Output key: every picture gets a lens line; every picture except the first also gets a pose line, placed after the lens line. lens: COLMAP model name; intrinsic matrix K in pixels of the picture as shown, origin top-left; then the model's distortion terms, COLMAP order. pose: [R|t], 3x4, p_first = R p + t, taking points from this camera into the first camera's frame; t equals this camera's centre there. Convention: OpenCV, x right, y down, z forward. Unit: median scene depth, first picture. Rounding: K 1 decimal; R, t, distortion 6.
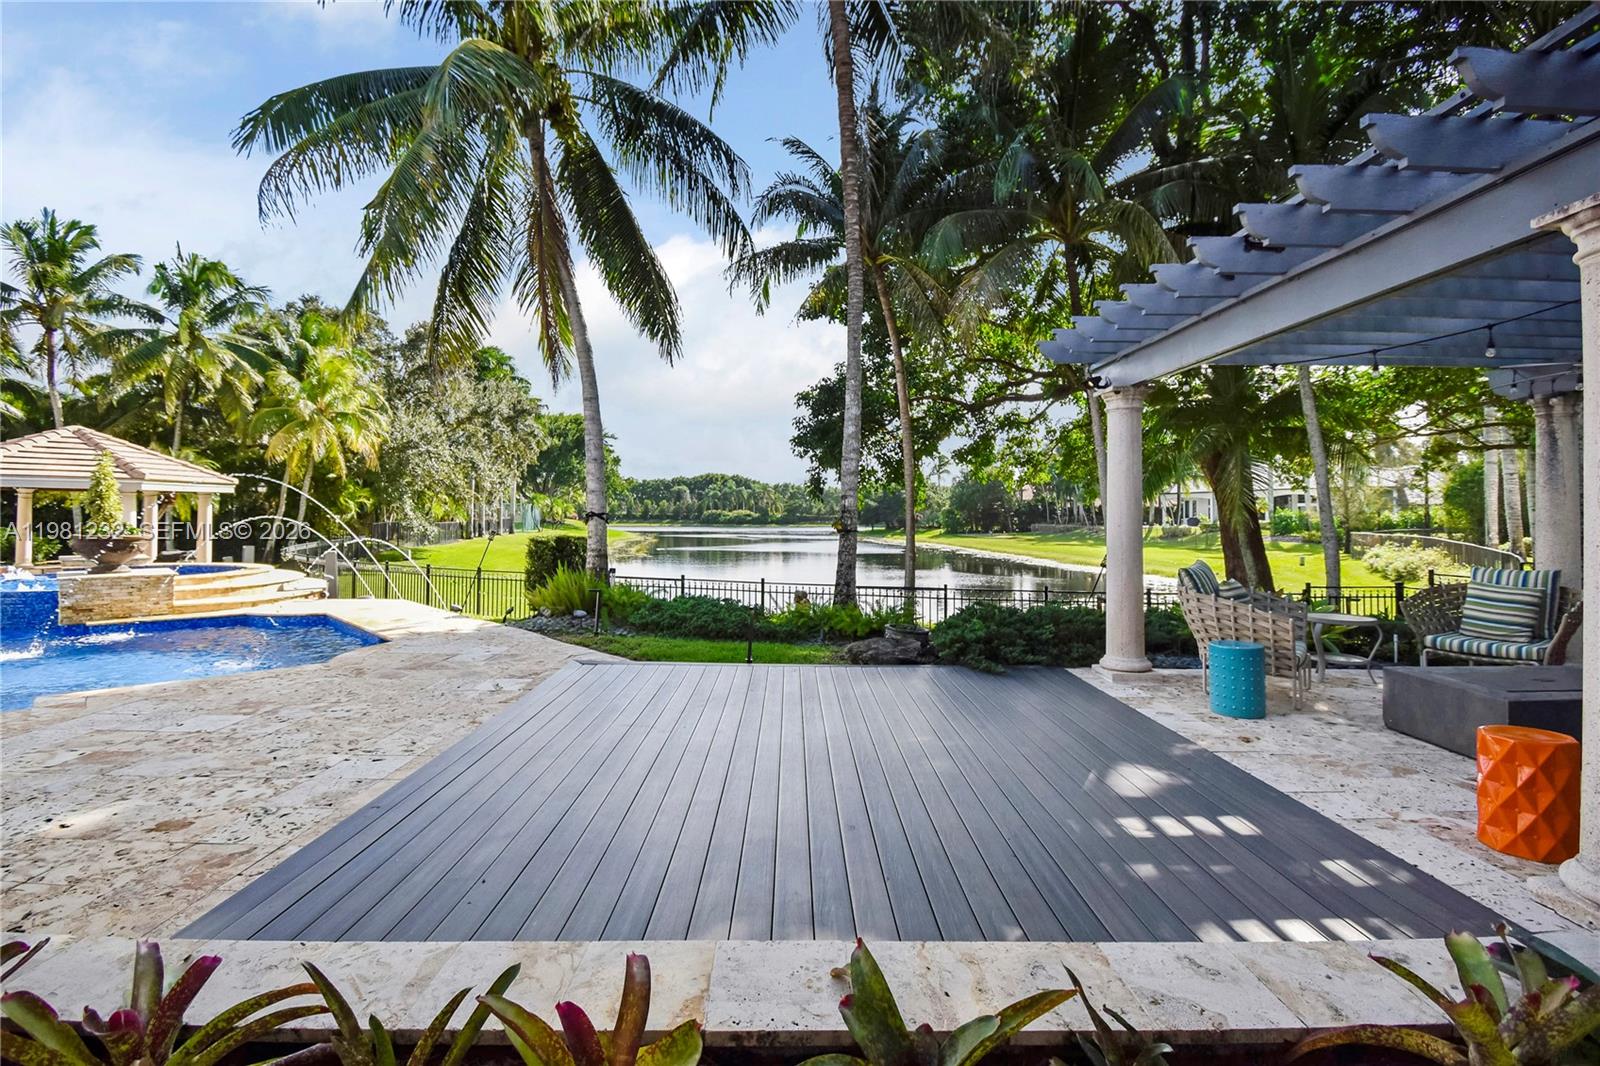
lens RADIAL K [[700.8, 0, 794.8], [0, 700.8, 519.9], [0, 0, 1]] dist [0.002164, -0.013080]
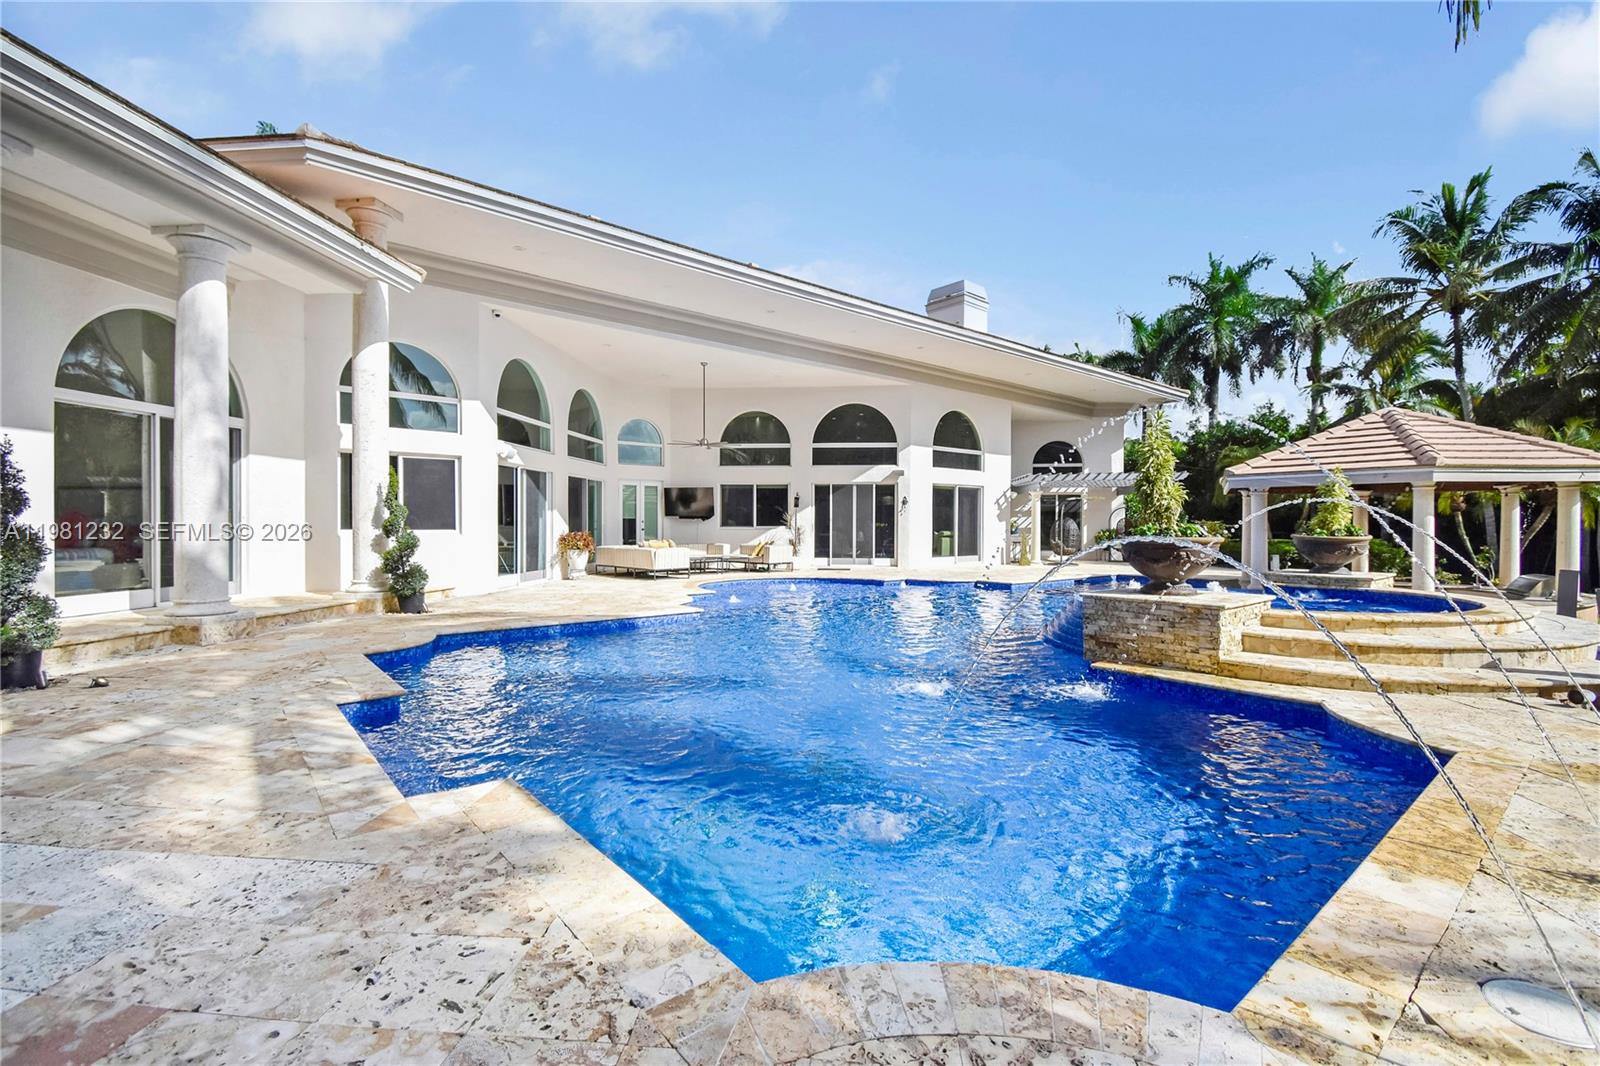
lens RADIAL K [[700.8, 0, 794.8], [0, 700.8, 519.9], [0, 0, 1]] dist [0.002164, -0.013080]
pose [[-0.121526, -0.015792, -0.992463, -0.104464], [-0.010702, 0.999836, -0.014599, 0.007395], [0.992531, 0.008847, -0.121675, 0.271211]]
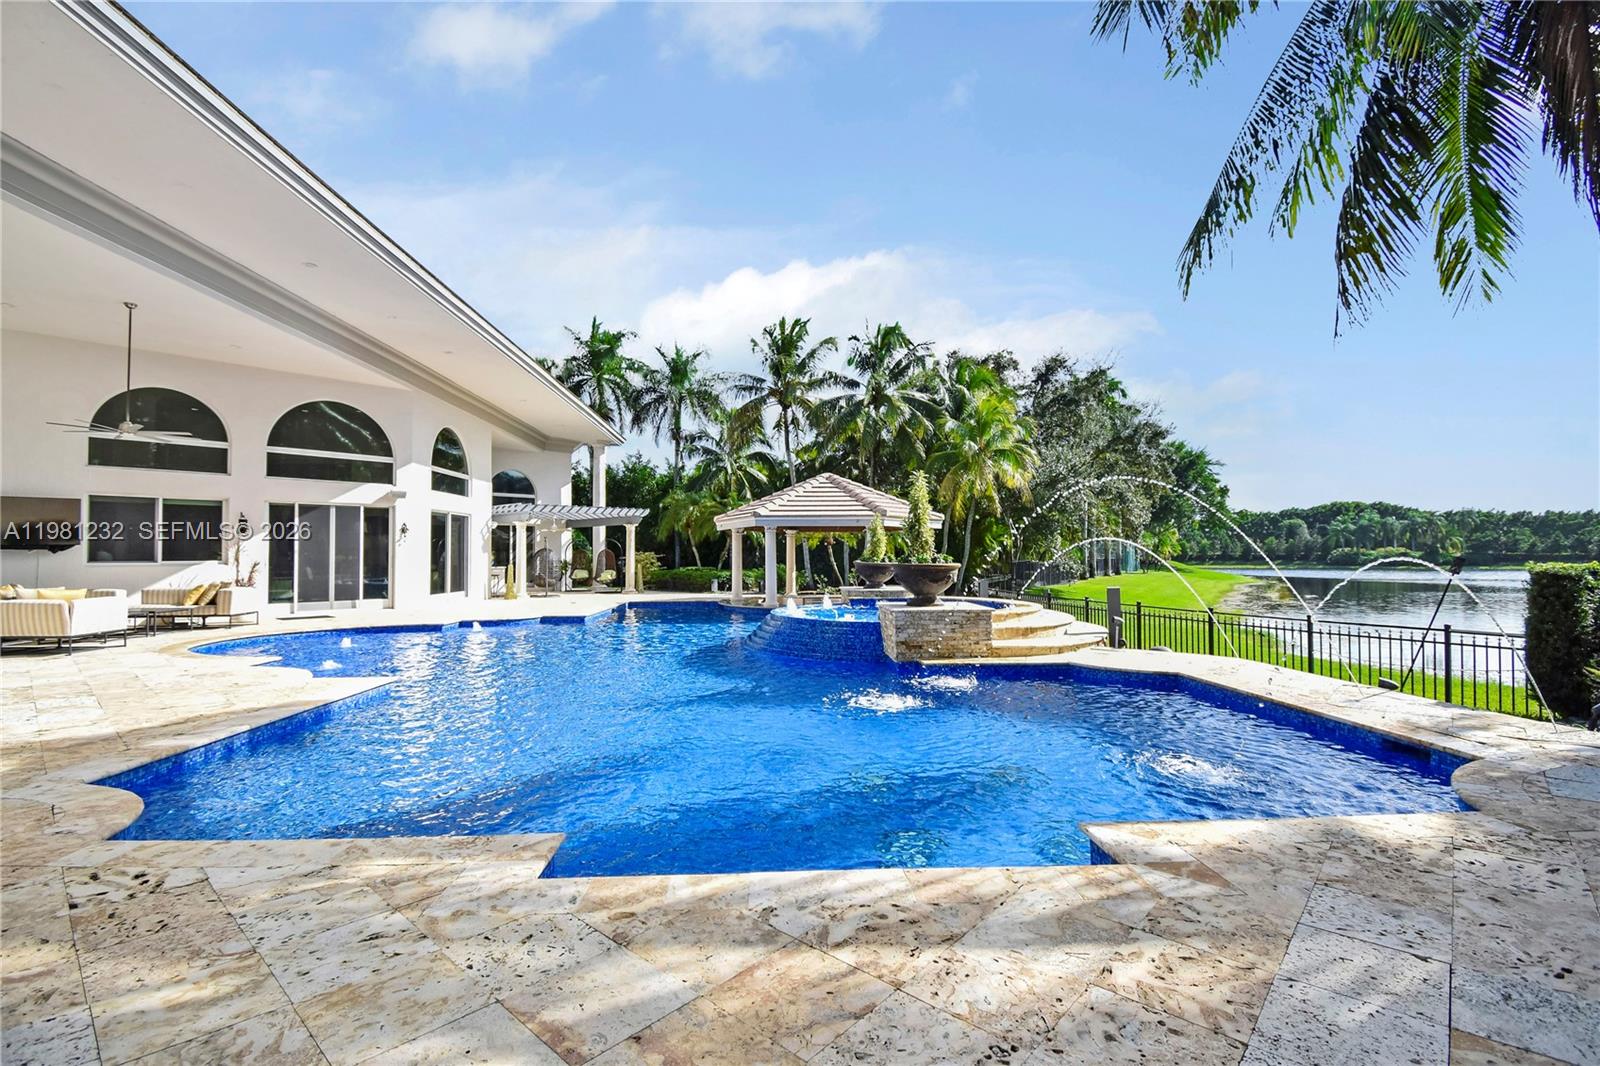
lens RADIAL K [[707.4, 0, 796.4], [0, 707.4, 542.3], [0, 0, 1]] dist [0.002593, -0.000845]
pose [[0.725132, -0.024502, -0.688174, -0.175975], [0.004692, 0.999519, -0.030643, 0.007957], [0.688594, 0.018991, 0.724898, 0.078908]]
